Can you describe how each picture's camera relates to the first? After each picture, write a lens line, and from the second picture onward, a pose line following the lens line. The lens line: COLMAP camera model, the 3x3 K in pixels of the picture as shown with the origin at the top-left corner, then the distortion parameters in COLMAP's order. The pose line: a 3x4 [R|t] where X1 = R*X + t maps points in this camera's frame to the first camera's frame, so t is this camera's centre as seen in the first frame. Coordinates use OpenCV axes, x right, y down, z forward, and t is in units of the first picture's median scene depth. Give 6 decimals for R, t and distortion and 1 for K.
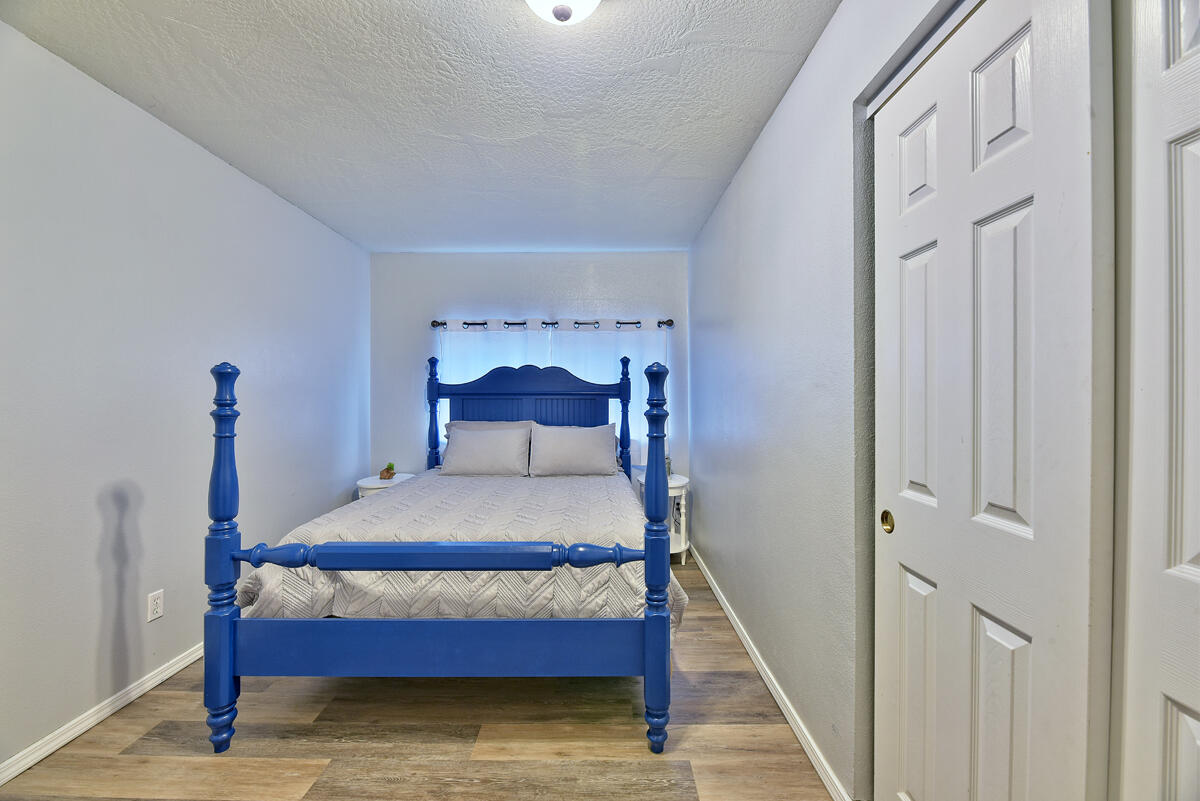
lens RADIAL K [[487.3, 0, 601.0], [0, 487.3, 401.0], [0, 0, 1]] dist [0.002135, -0.004366]
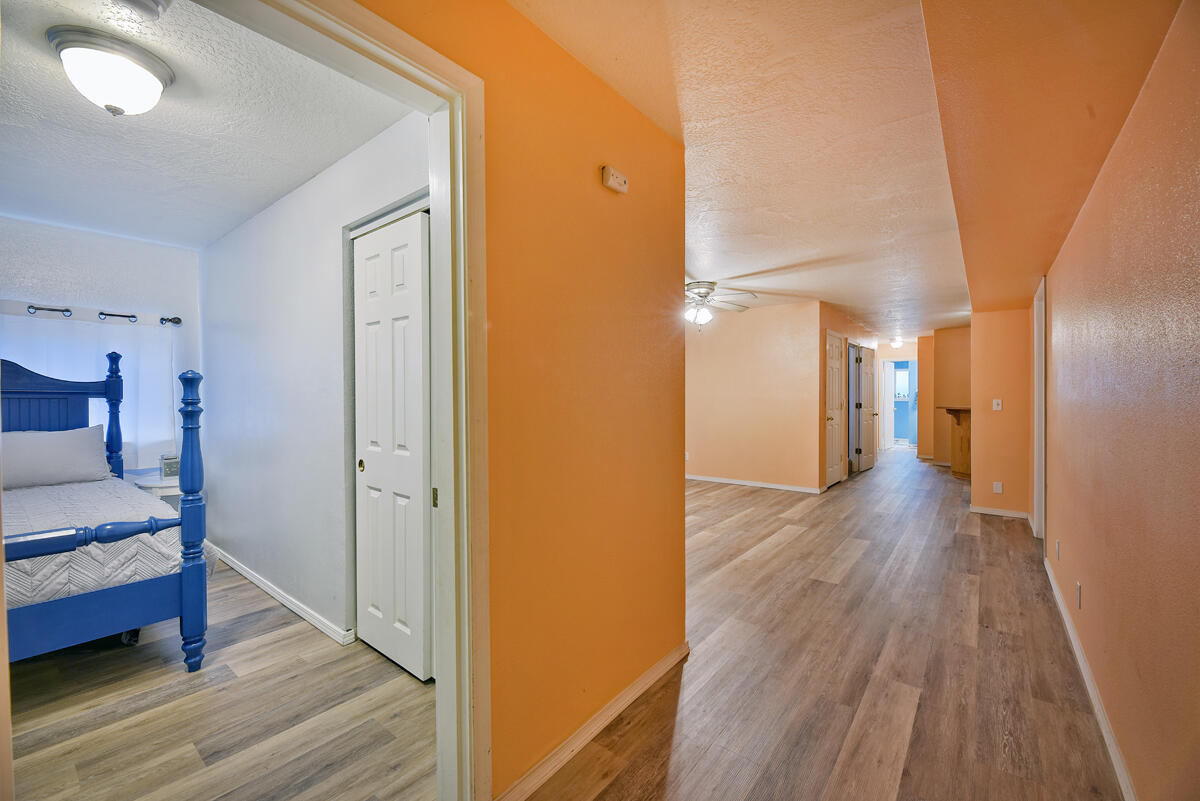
lens RADIAL K [[487.3, 0, 601.9], [0, 487.3, 400.9], [0, 0, 1]] dist [0.002135, -0.004366]
pose [[0.622719, -0.006376, 0.782419, -0.210933], [0.003876, 0.999980, 0.005064, -0.000752], [-0.782436, -0.000121, 0.622731, -0.633194]]
